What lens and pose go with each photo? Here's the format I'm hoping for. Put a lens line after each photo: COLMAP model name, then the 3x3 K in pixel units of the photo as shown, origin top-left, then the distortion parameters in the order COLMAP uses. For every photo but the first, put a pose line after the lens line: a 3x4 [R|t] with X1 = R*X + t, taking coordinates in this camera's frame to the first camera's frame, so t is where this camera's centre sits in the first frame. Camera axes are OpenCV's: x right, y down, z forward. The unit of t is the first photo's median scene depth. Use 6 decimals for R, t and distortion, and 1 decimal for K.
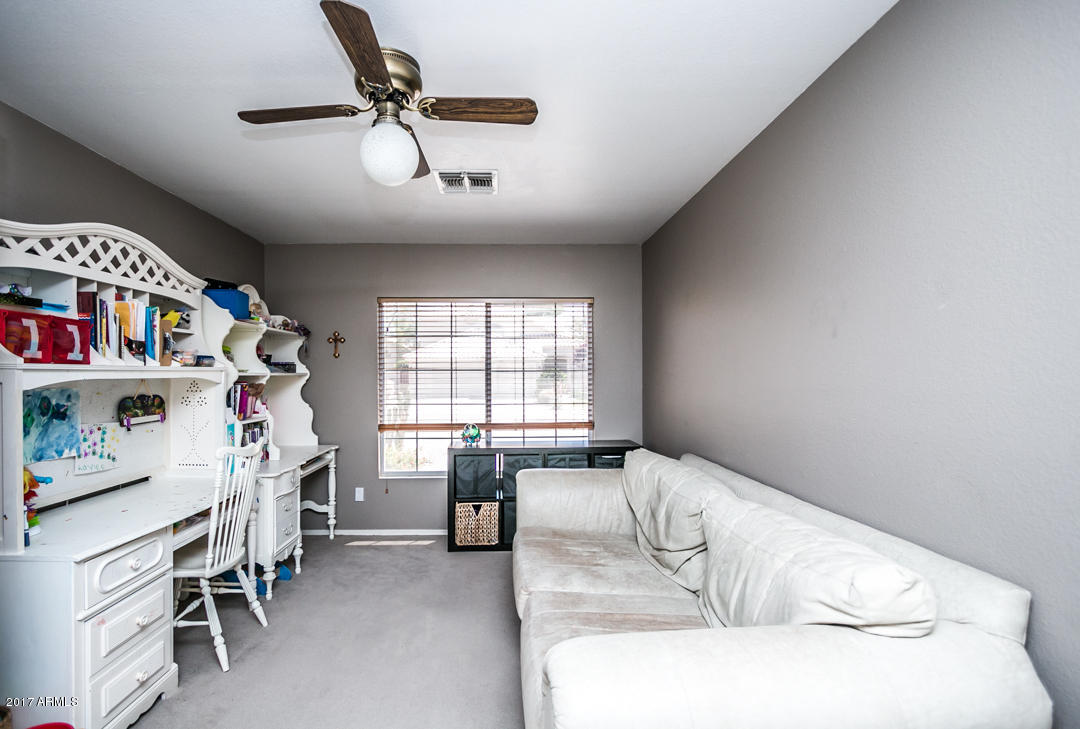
lens RADIAL K [[506.2, 0, 538.9], [0, 506.2, 380.2], [0, 0, 1]] dist [-0.015359, 0.000709]
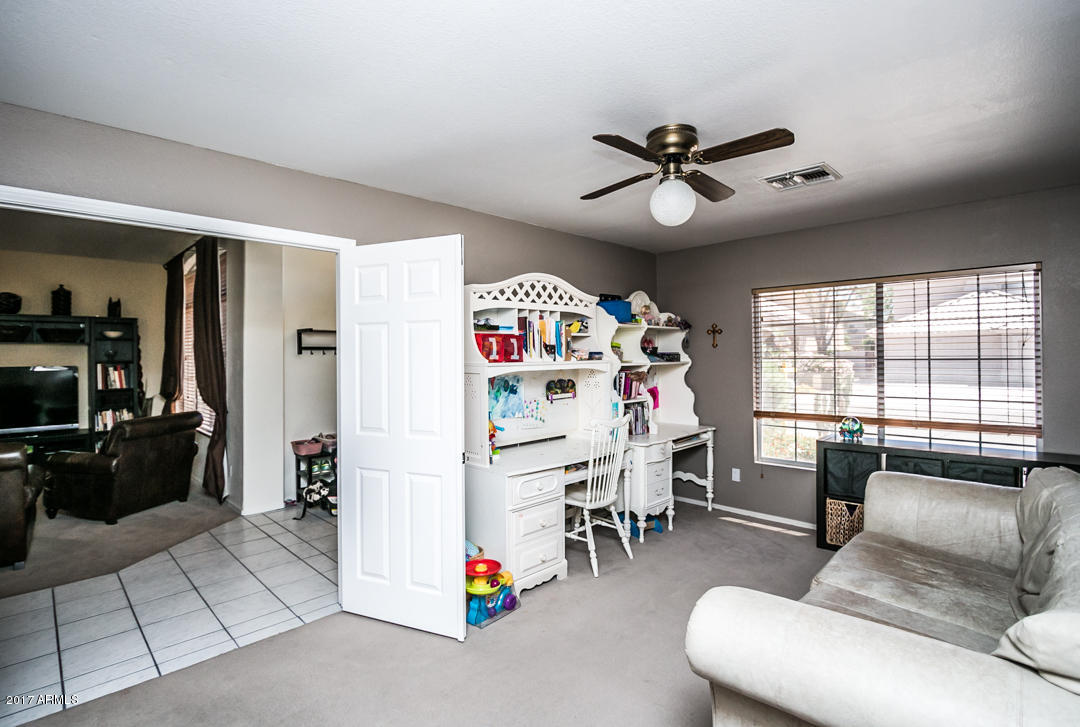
lens RADIAL K [[506.2, 0, 538.9], [0, 506.2, 379.2], [0, 0, 1]] dist [-0.015359, 0.000709]
pose [[0.703314, 0.027455, -0.710349, 0.208150], [-0.005148, 0.999424, 0.033531, -0.019488], [0.710861, -0.019926, 0.703051, -0.085207]]
